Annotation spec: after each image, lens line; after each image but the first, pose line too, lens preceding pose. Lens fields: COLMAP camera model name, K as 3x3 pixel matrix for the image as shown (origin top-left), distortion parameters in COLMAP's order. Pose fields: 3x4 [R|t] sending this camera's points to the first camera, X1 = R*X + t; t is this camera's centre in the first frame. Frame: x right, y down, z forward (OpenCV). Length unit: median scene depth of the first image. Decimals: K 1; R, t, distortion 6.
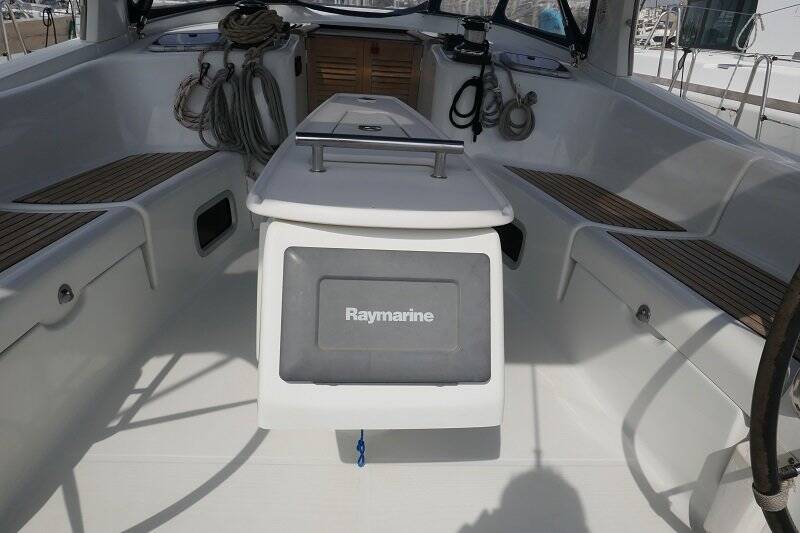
lens RADIAL K [[577.1, 0, 400.0], [0, 577.1, 266.5], [0, 0, 1]] dist [-0.004797, -0.005263]
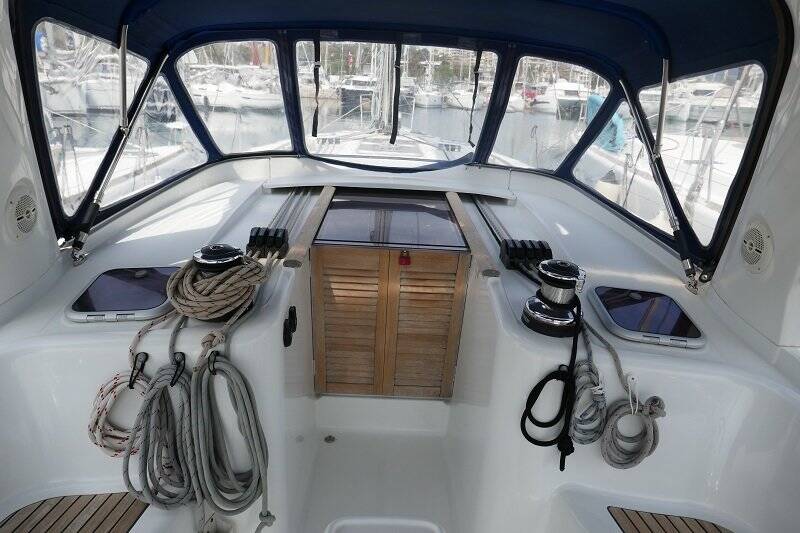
lens RADIAL K [[577.1, 0, 400.0], [0, 577.1, 266.5], [0, 0, 1]] dist [-0.004797, -0.005263]
pose [[0.998699, 0.007947, -0.050377, -0.016910], [-0.011945, 0.996758, -0.079566, -0.384497], [0.049581, 0.080064, 0.995556, 0.349967]]
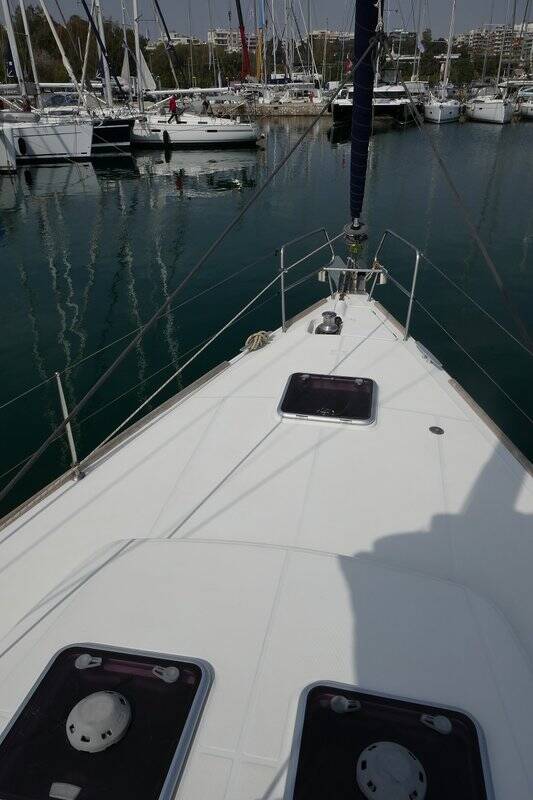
lens RADIAL K [[577.1, 0, 266.5], [0, 577.1, 400.0], [0, 0, 1]] dist [-0.004797, -0.005263]
pose [[0.962349, 0.063532, -0.264289, -0.018704], [-0.033837, 0.992739, 0.115433, -0.456057], [0.269704, -0.102144, 0.957511, 0.481531]]
